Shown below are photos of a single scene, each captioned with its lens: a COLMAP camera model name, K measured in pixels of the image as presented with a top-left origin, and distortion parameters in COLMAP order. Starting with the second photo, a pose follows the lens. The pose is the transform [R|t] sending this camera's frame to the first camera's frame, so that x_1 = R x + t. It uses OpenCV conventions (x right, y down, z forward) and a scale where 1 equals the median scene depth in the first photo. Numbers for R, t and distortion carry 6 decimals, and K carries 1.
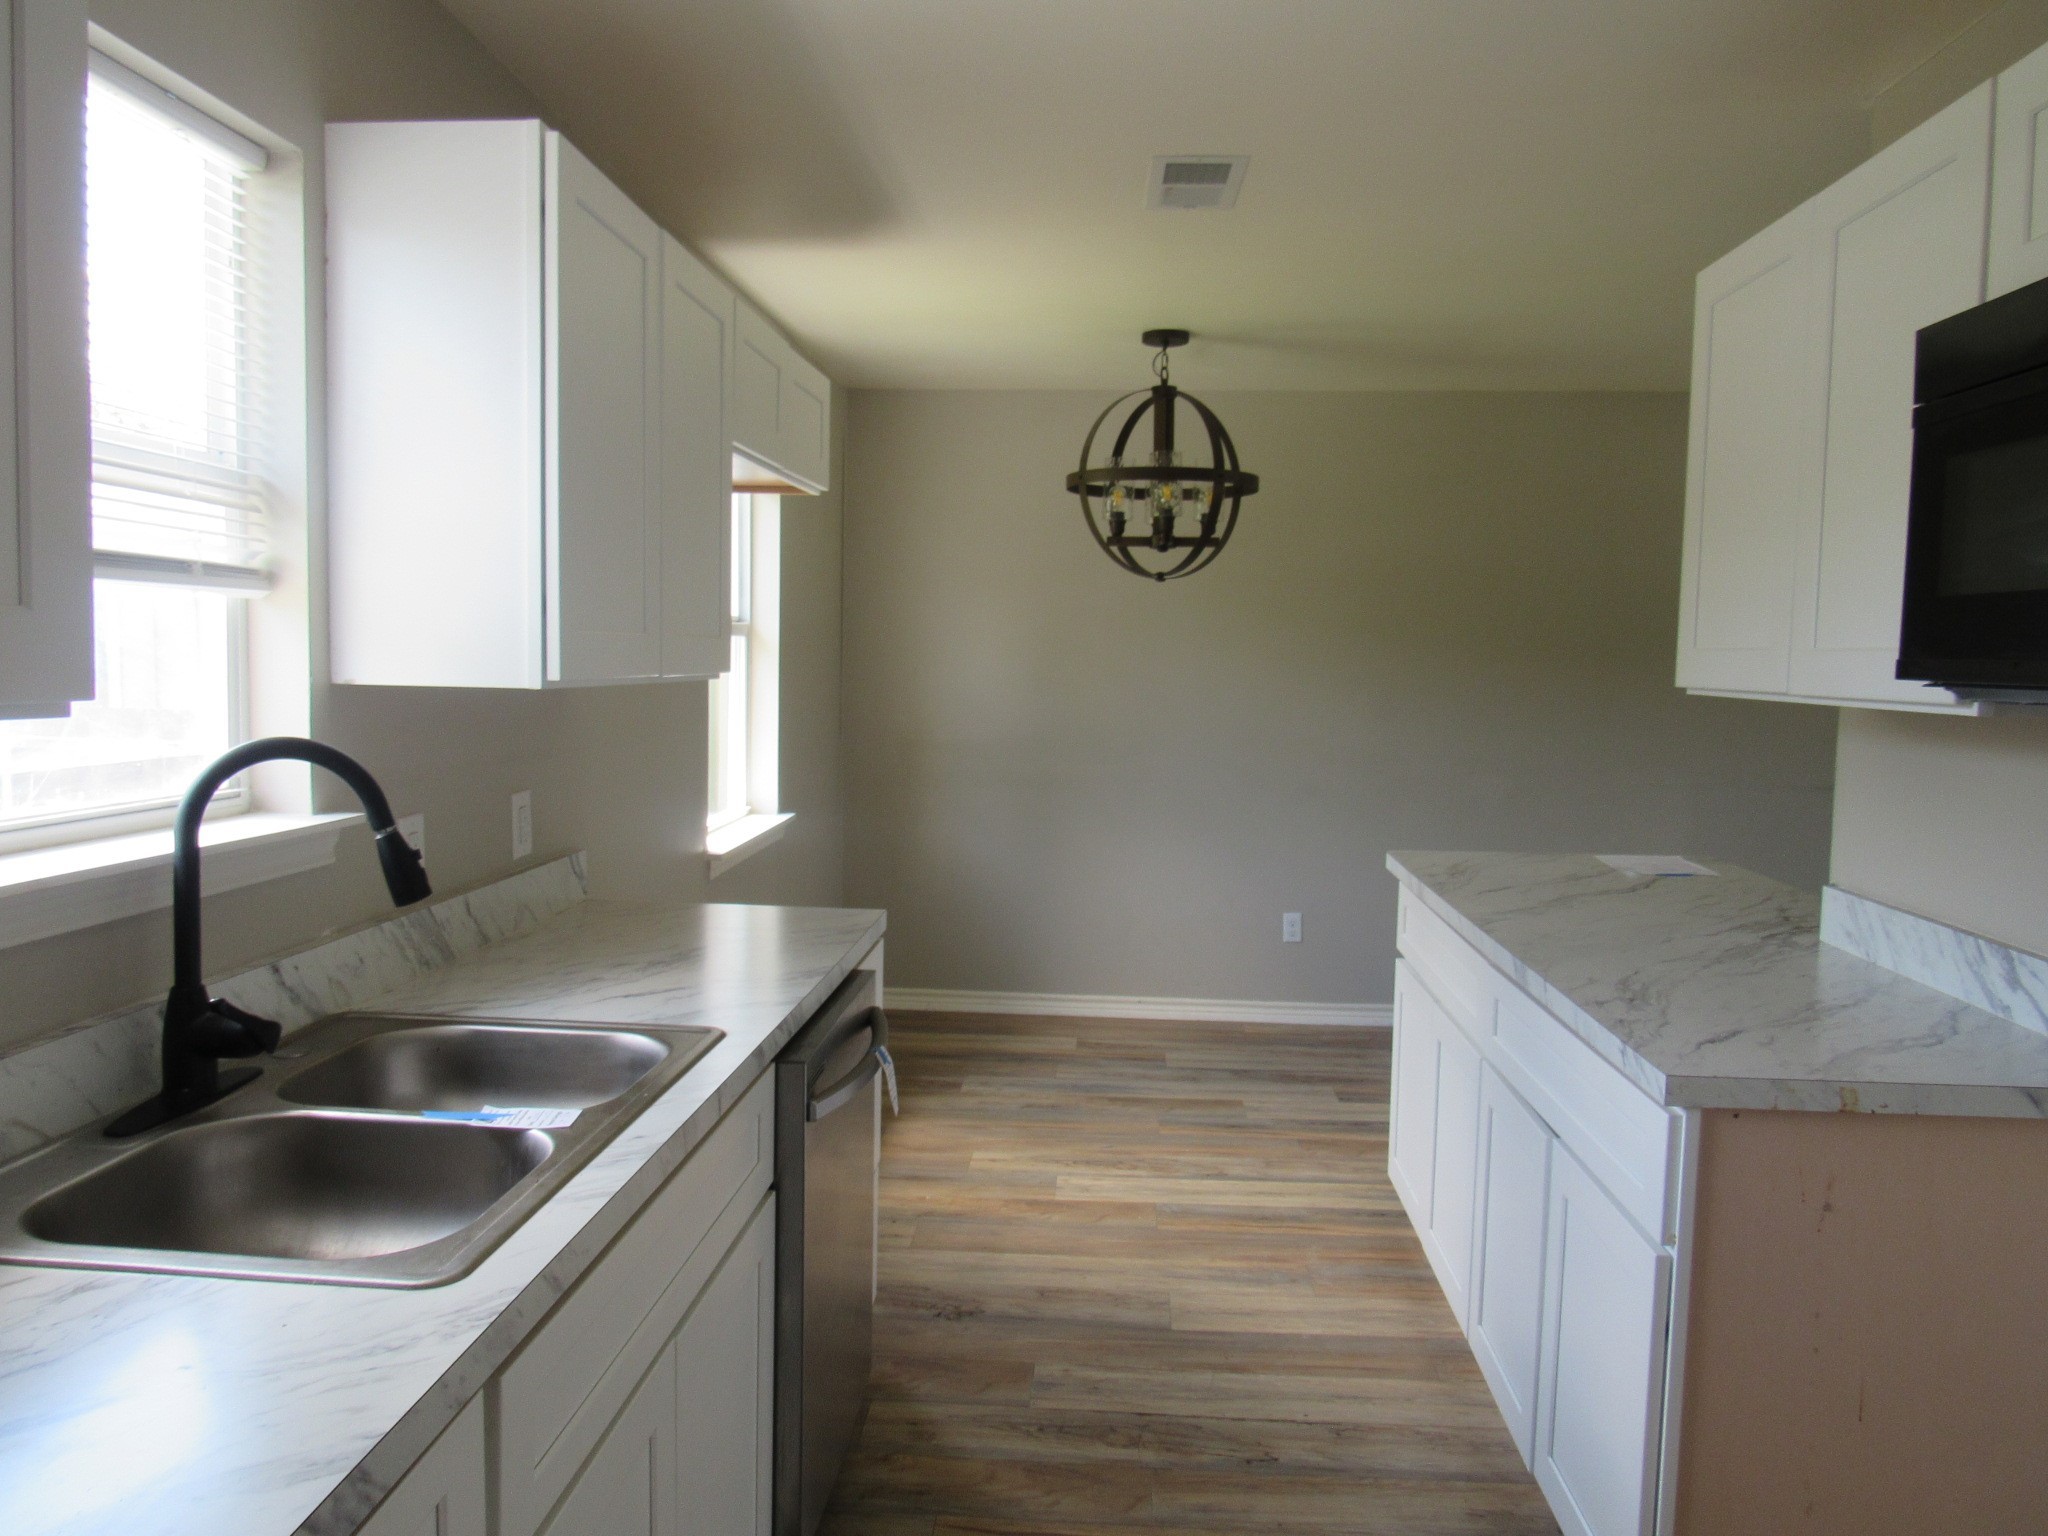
lens RADIAL K [[1482.5, 0, 1016.7], [0, 1482.5, 769.1], [0, 0, 1]] dist [-0.009169, -0.002879]
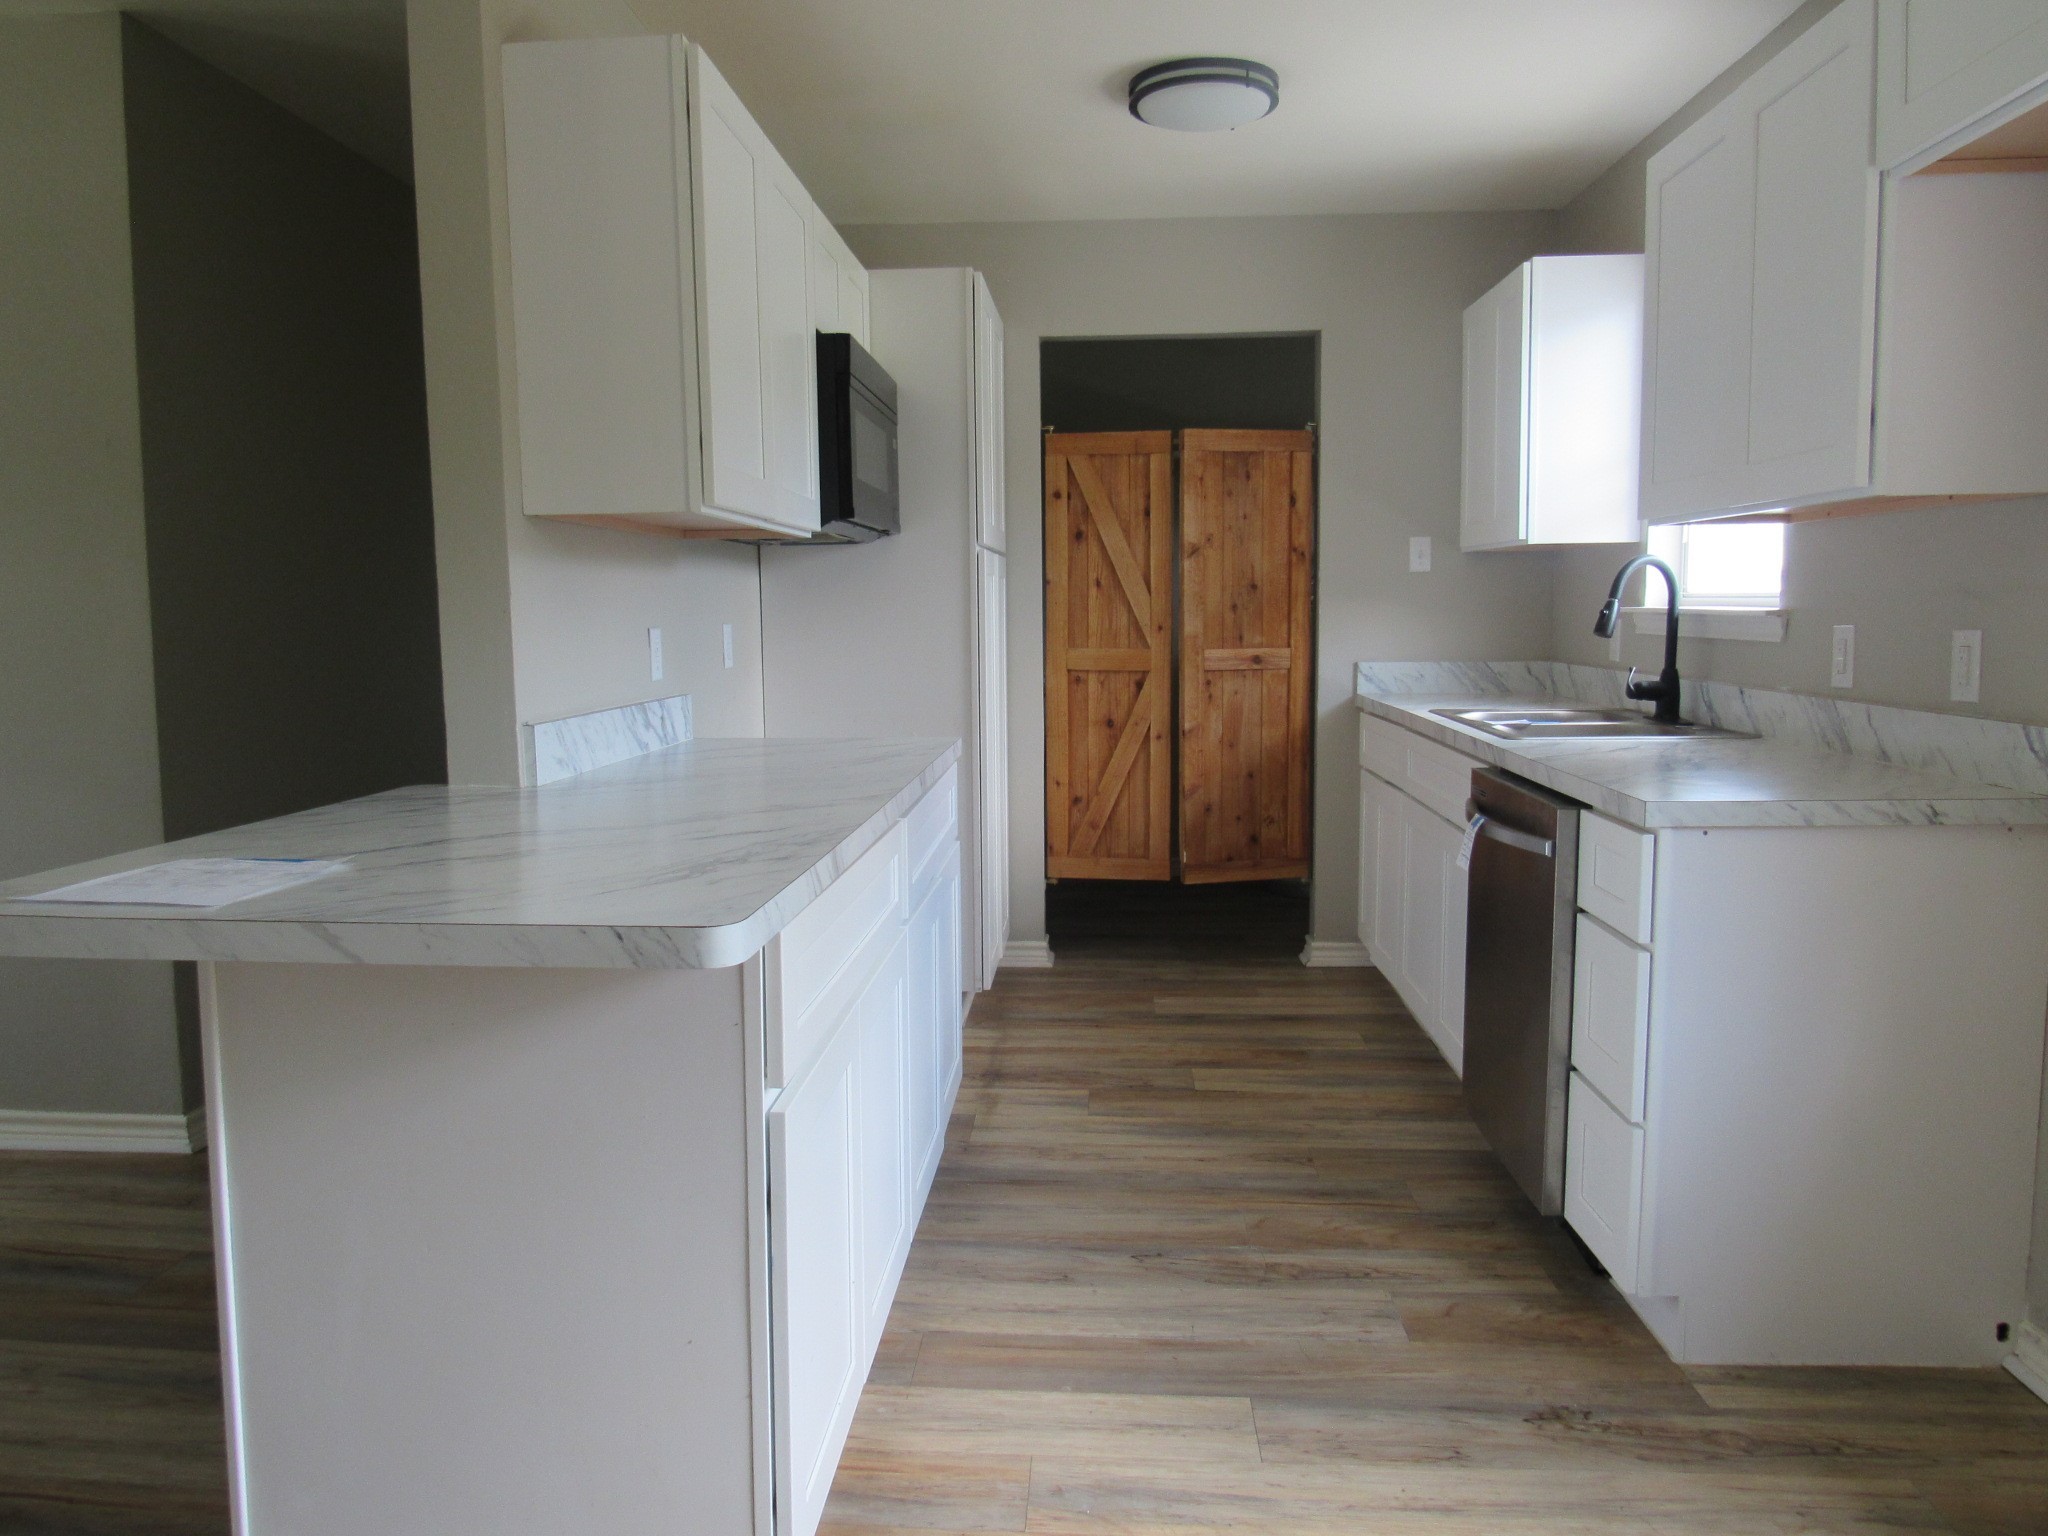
lens RADIAL K [[1482.5, 0, 1025.2], [0, 1482.5, 766.7], [0, 0, 1]] dist [-0.009169, -0.002879]
pose [[-0.999804, -0.007096, -0.018485, 0.232402], [-0.010304, 0.983665, 0.179711, -0.053740], [0.016908, 0.179866, -0.983546, 1.672398]]
